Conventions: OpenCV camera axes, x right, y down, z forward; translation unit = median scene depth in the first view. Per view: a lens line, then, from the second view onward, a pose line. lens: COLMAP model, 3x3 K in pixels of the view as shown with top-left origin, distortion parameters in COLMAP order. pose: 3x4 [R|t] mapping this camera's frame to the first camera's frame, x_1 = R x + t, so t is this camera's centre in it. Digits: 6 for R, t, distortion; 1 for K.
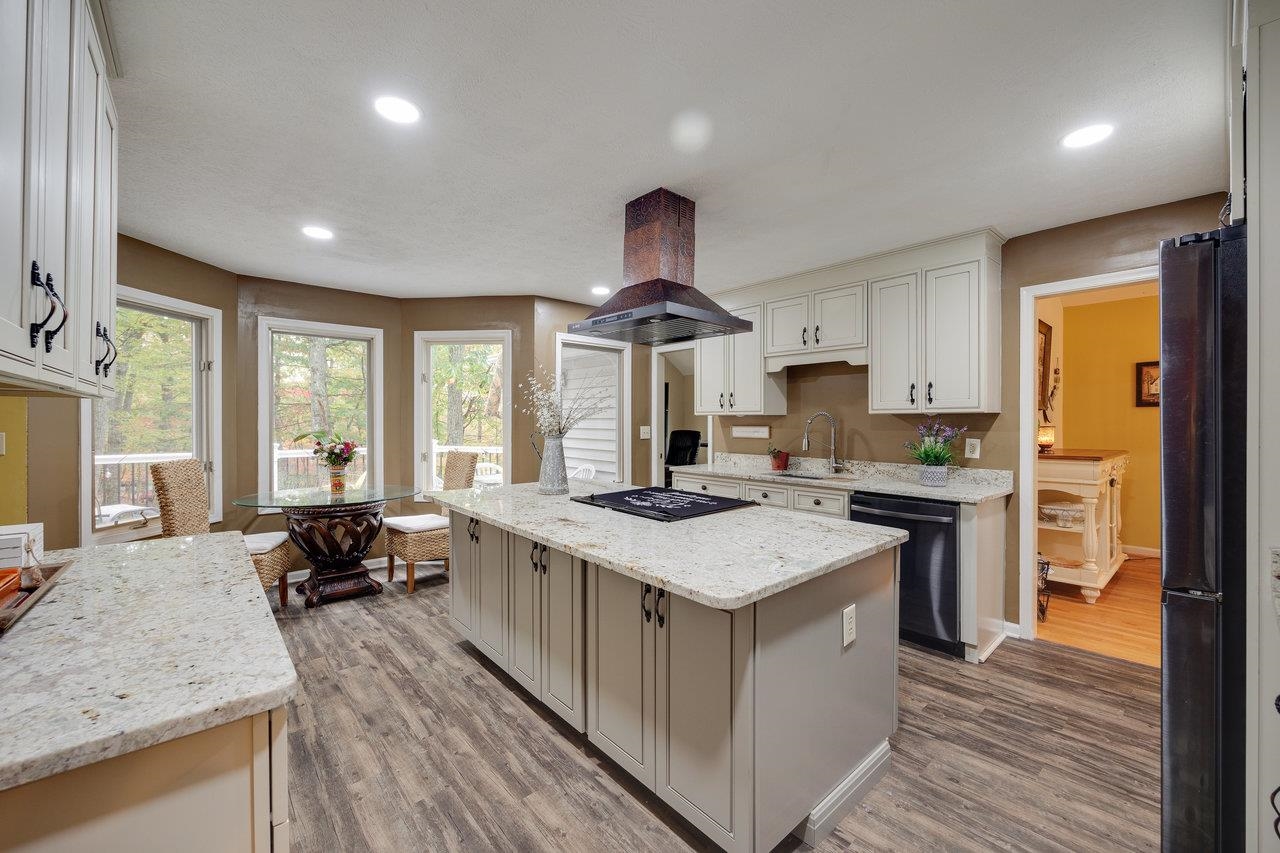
lens RADIAL K [[510.6, 0, 641.0], [0, 510.6, 423.7], [0, 0, 1]] dist [-0.008284, 0.000833]
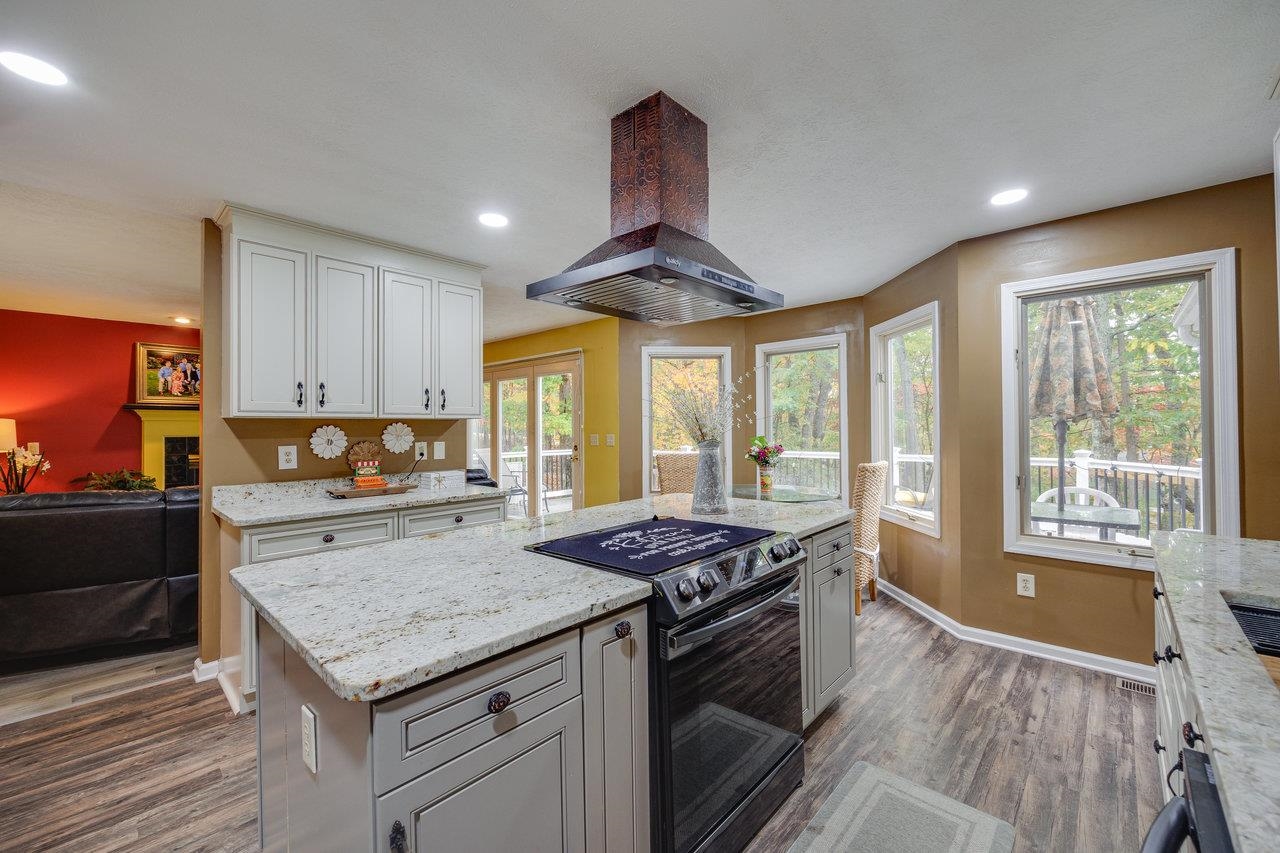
lens RADIAL K [[510.6, 0, 647.2], [0, 510.6, 425.4], [0, 0, 1]] dist [-0.008284, 0.000833]
pose [[0.110384, -0.008740, -0.993851, 0.518781], [0.002593, 0.999960, -0.008506, -0.001368], [0.993886, -0.001638, 0.110402, 0.634015]]
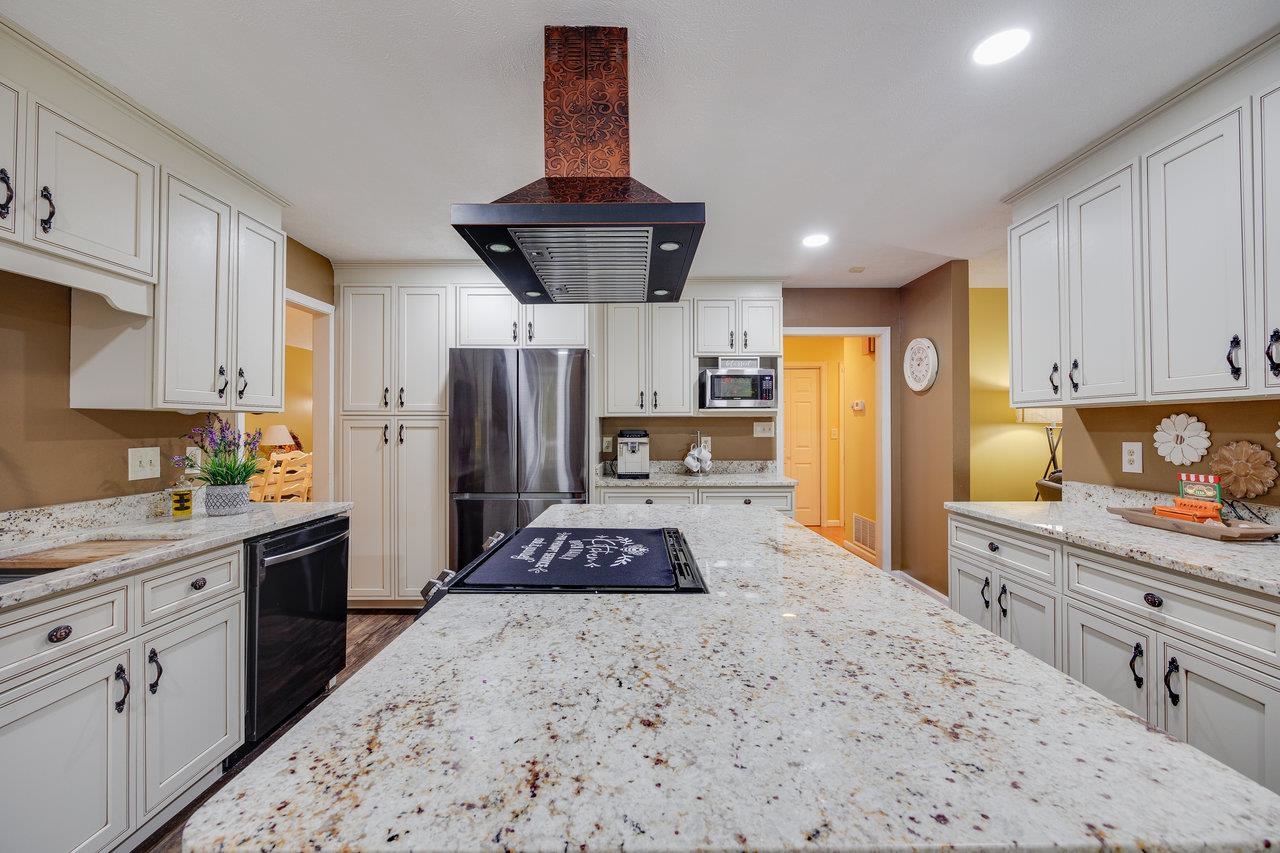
lens RADIAL K [[510.6, 0, 643.3], [0, 510.6, 424.2], [0, 0, 1]] dist [-0.008284, 0.000833]
pose [[-0.760901, 0.004107, 0.648855, -0.280720], [0.003753, 0.999991, -0.001927, 0.000155], [-0.648857, 0.000969, -0.760910, 0.995644]]
